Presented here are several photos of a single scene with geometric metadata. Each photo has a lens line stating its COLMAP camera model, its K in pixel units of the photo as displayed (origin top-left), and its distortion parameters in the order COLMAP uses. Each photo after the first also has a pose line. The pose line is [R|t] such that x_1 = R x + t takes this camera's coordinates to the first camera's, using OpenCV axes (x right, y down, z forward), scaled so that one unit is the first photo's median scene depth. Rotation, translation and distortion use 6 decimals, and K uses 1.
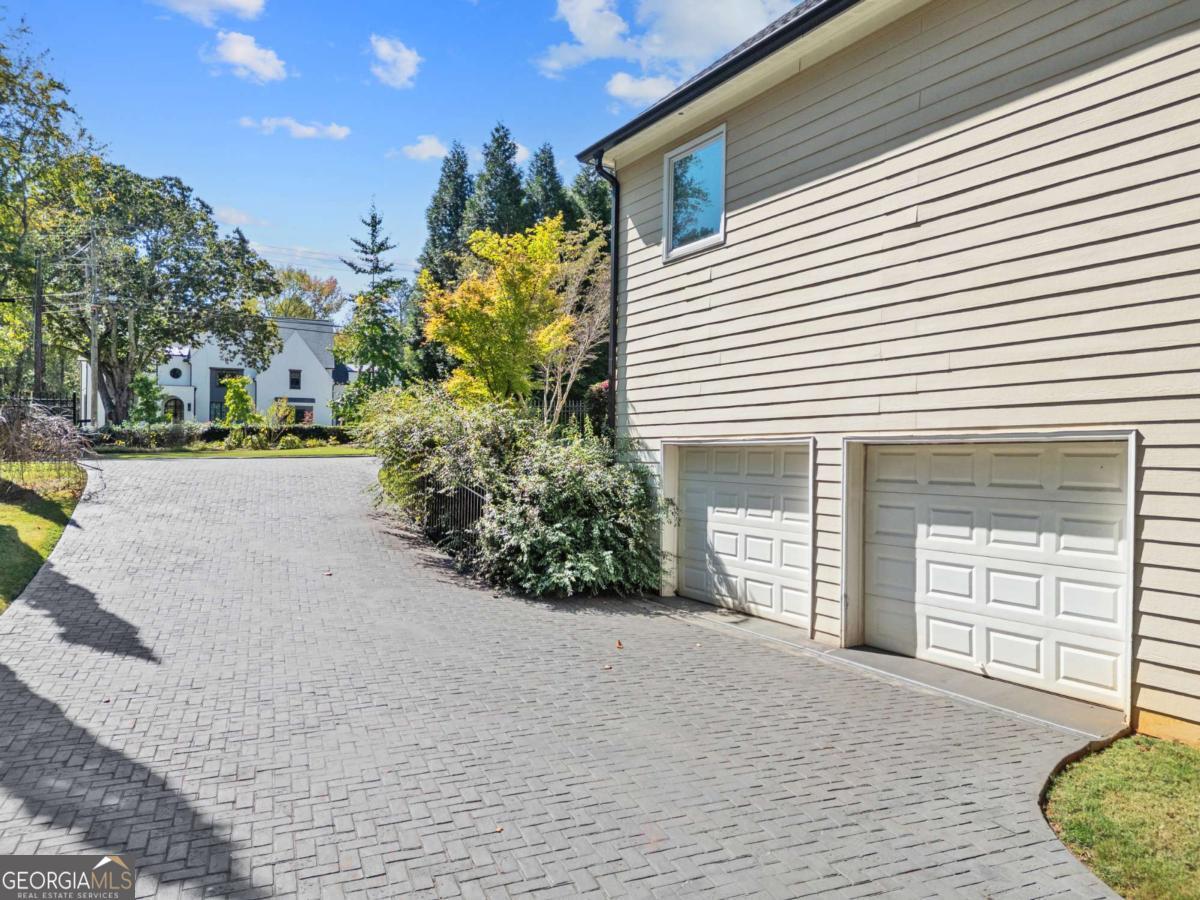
lens RADIAL K [[835.1, 0, 600.0], [0, 835.1, 450.0], [0, 0, 1]] dist [0.052595, -0.055193]
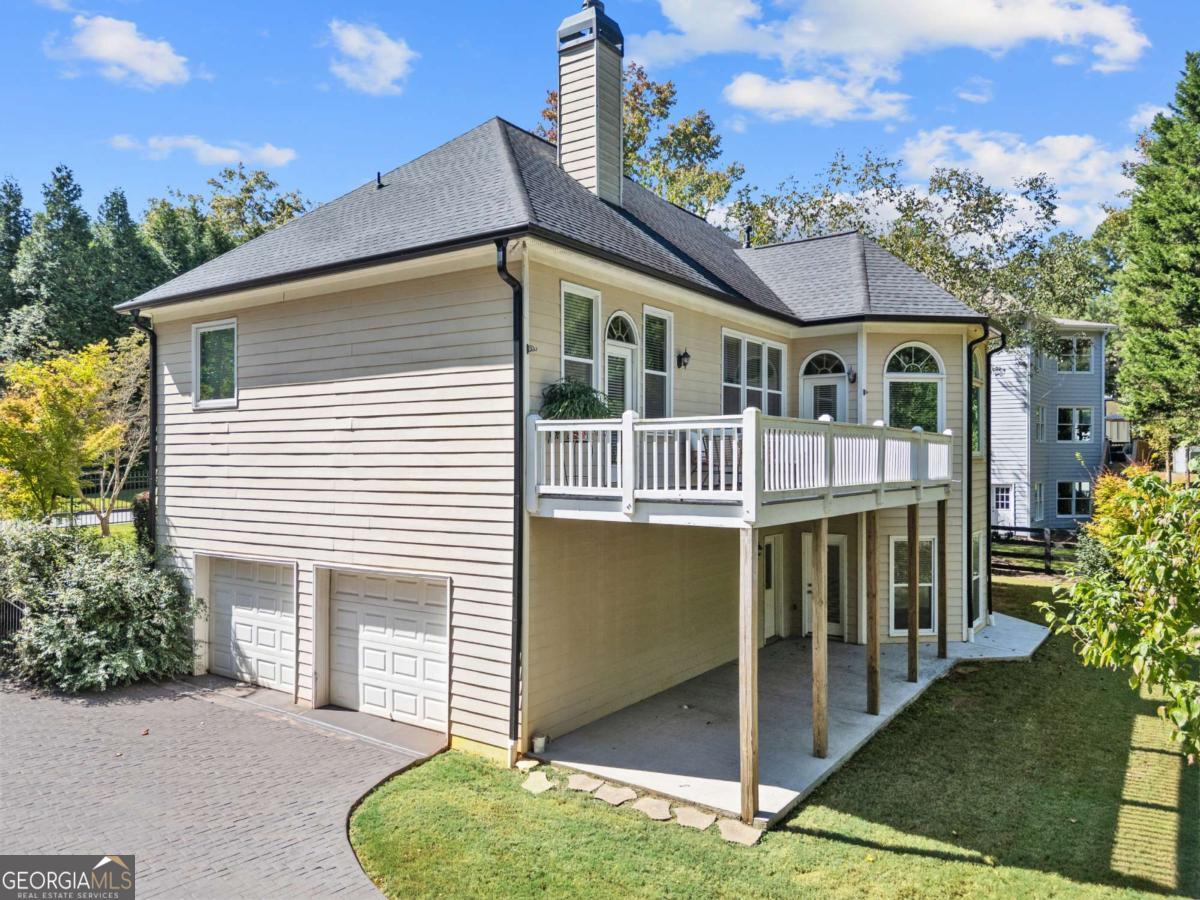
lens RADIAL K [[835.1, 0, 600.0], [0, 835.1, 450.0], [0, 0, 1]] dist [0.052595, -0.055193]
pose [[0.909704, -0.010840, 0.415116, 0.111022], [0.011070, 0.999937, 0.001851, -0.167078], [-0.415110, 0.002911, 0.909767, -0.421644]]
